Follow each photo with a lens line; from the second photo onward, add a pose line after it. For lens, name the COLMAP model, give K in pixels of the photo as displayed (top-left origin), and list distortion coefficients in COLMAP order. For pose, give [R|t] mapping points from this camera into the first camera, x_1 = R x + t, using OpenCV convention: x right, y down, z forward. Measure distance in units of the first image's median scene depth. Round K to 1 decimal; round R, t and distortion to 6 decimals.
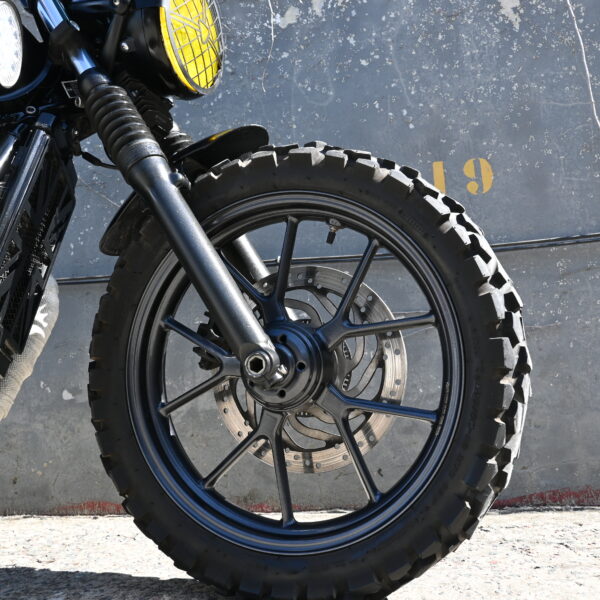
lens RADIAL K [[613.4, 0, 299.3], [0, 613.4, 301.9], [0, 0, 1]] dist [-0.000633, -0.002504]
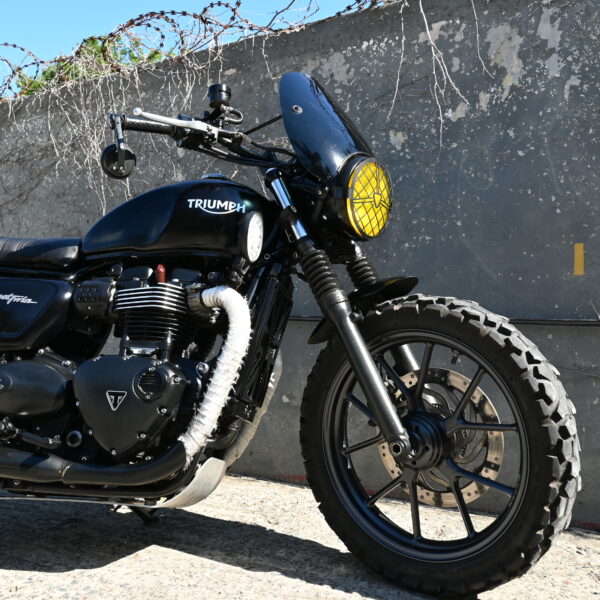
lens RADIAL K [[613.4, 0, 299.3], [0, 613.4, 301.9], [0, 0, 1]] dist [-0.000633, -0.002504]
pose [[0.944859, 0.048950, -0.323798, 0.140964], [-0.010469, 0.992775, 0.119534, -0.343707], [0.327310, -0.109553, 0.938545, -0.417637]]
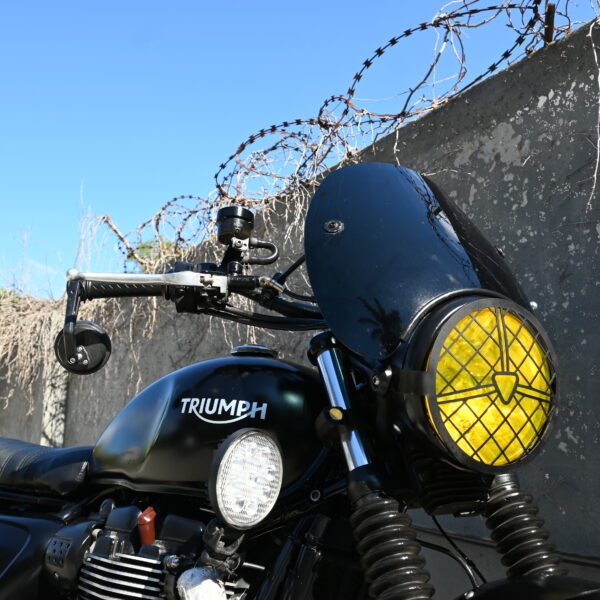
lens RADIAL K [[613.4, 0, 299.3], [0, 613.4, 301.9], [0, 0, 1]] dist [-0.000633, -0.002504]
pose [[0.702798, -0.101186, -0.704156, 0.157221], [0.071175, 0.994867, -0.071923, -0.463131], [0.707820, 0.000429, 0.706393, 0.337459]]
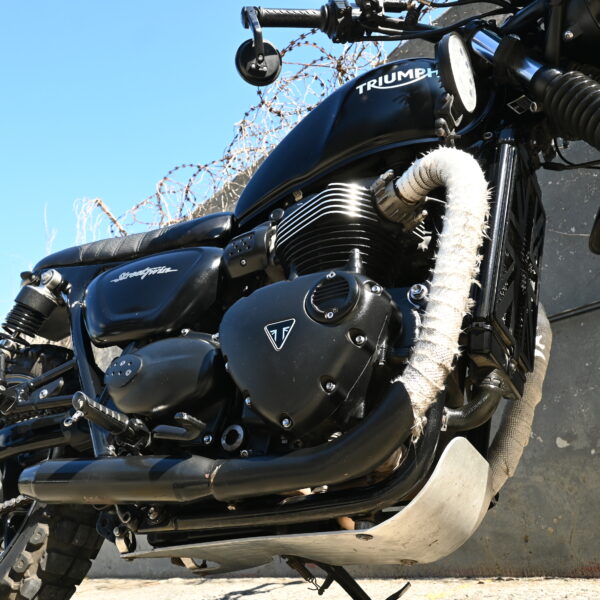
lens RADIAL K [[613.4, 0, 299.3], [0, 613.4, 301.9], [0, 0, 1]] dist [-0.000633, -0.002504]
pose [[0.773817, -0.235141, -0.588146, -0.128890], [0.147107, 0.969868, -0.194206, 0.096814], [0.616090, 0.063759, 0.785091, 0.018081]]
